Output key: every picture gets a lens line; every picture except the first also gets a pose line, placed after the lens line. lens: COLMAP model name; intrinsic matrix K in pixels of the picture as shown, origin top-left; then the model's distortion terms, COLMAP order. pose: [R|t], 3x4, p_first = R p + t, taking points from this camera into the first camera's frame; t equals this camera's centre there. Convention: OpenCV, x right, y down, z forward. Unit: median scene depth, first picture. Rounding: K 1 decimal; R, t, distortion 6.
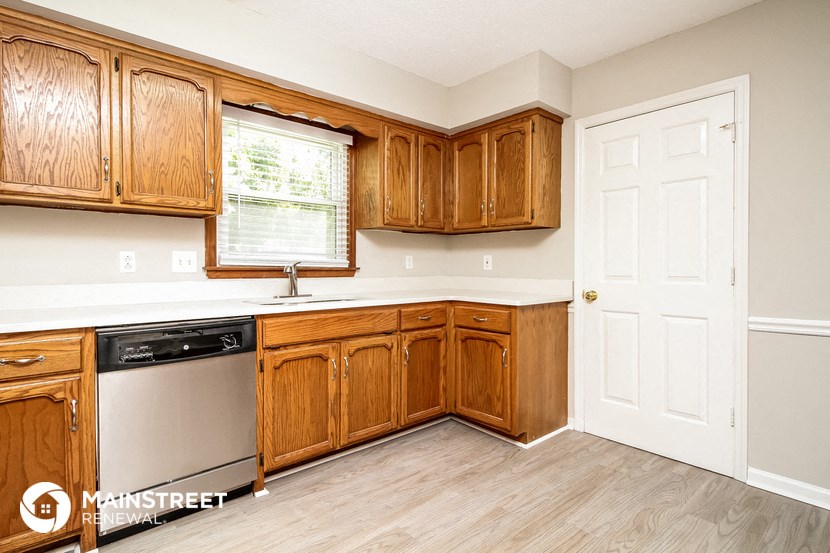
lens RADIAL K [[424.9, 0, 412.0], [0, 424.9, 276.9], [0, 0, 1]] dist [0.019792, -0.009232]
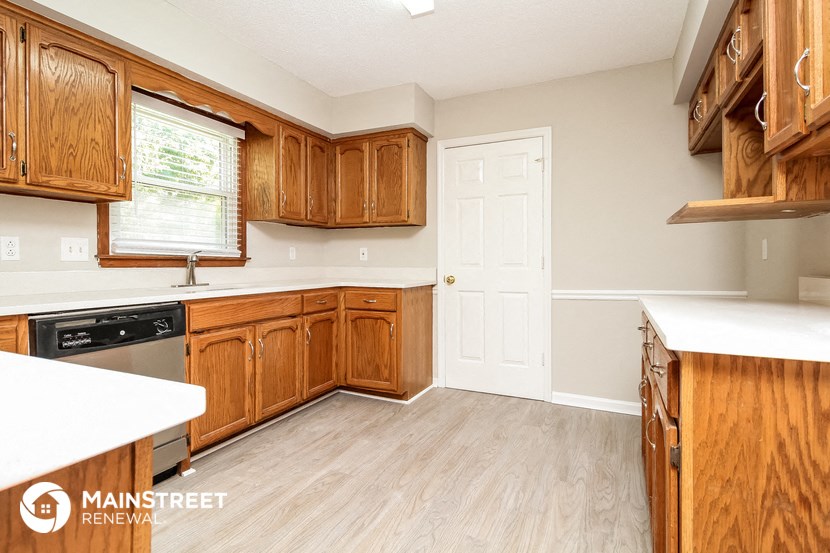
lens RADIAL K [[424.9, 0, 415.9], [0, 424.9, 274.5], [0, 0, 1]] dist [0.019792, -0.009232]
pose [[0.915822, -0.013749, 0.401348, -0.220951], [0.011705, 0.999903, 0.007545, 0.020554], [-0.401413, -0.002212, 0.915894, -0.150181]]
